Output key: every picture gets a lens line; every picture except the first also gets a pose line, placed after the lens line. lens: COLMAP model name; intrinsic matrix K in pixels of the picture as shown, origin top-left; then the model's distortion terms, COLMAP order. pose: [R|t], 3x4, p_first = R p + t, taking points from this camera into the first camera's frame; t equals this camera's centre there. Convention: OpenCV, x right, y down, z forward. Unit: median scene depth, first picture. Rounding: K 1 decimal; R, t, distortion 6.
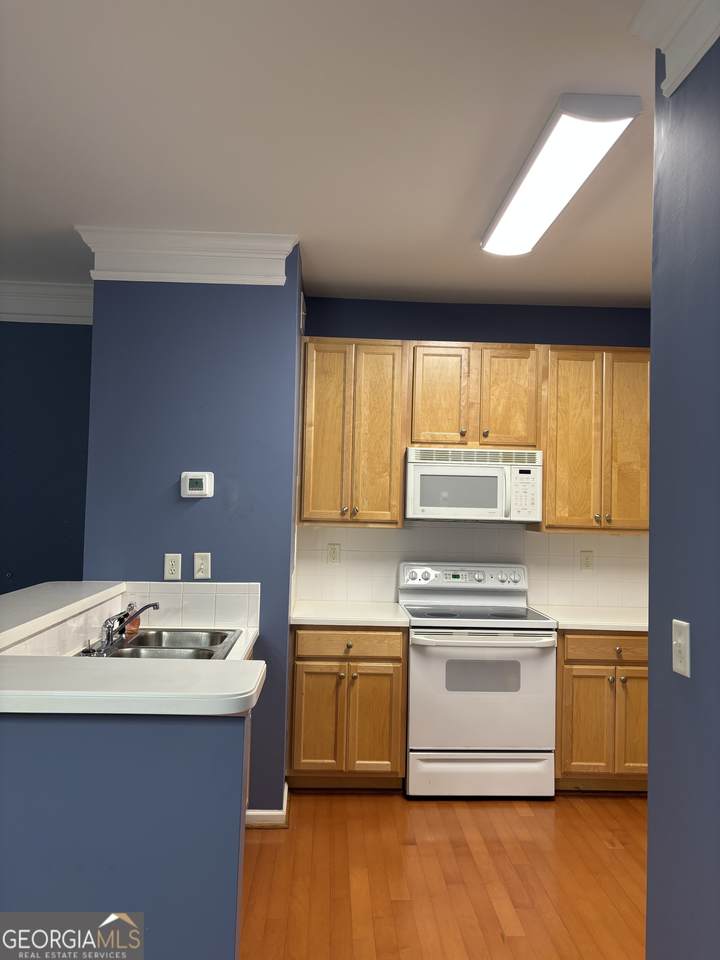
lens RADIAL K [[720.7, 0, 360.0], [0, 720.7, 480.0], [0, 0, 1]] dist [-0.000917, -0.002613]
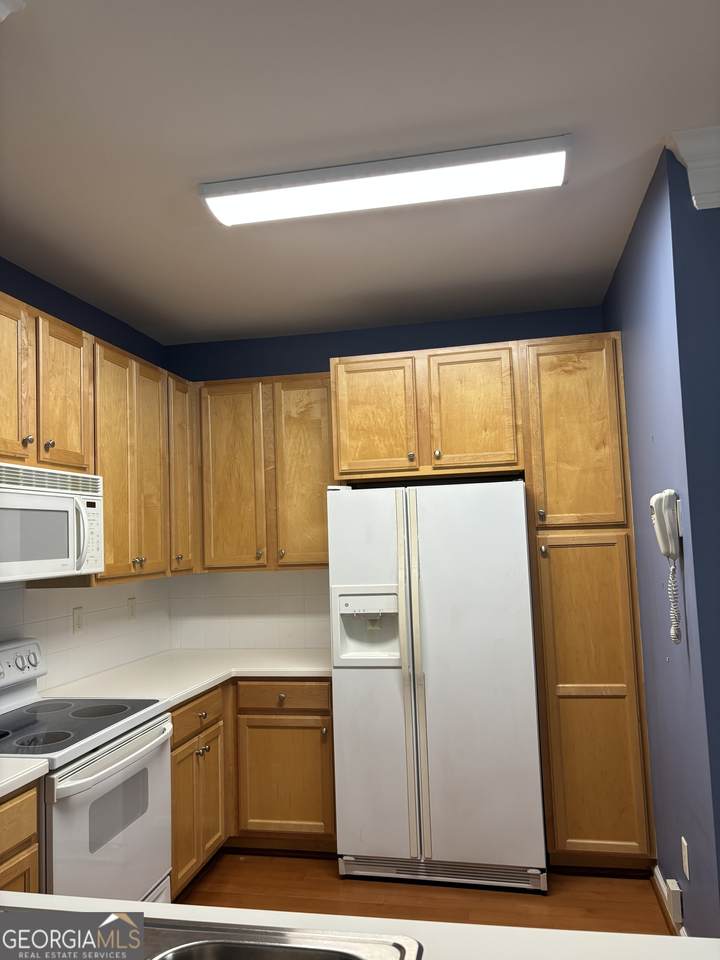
lens RADIAL K [[720.7, 0, 360.0], [0, 720.7, 480.0], [0, 0, 1]] dist [-0.000917, -0.002613]
pose [[0.239046, 0.045808, 0.969927, -0.398044], [0.005650, 0.998804, -0.048565, 0.000663], [-0.970992, 0.017089, 0.238501, 0.559823]]
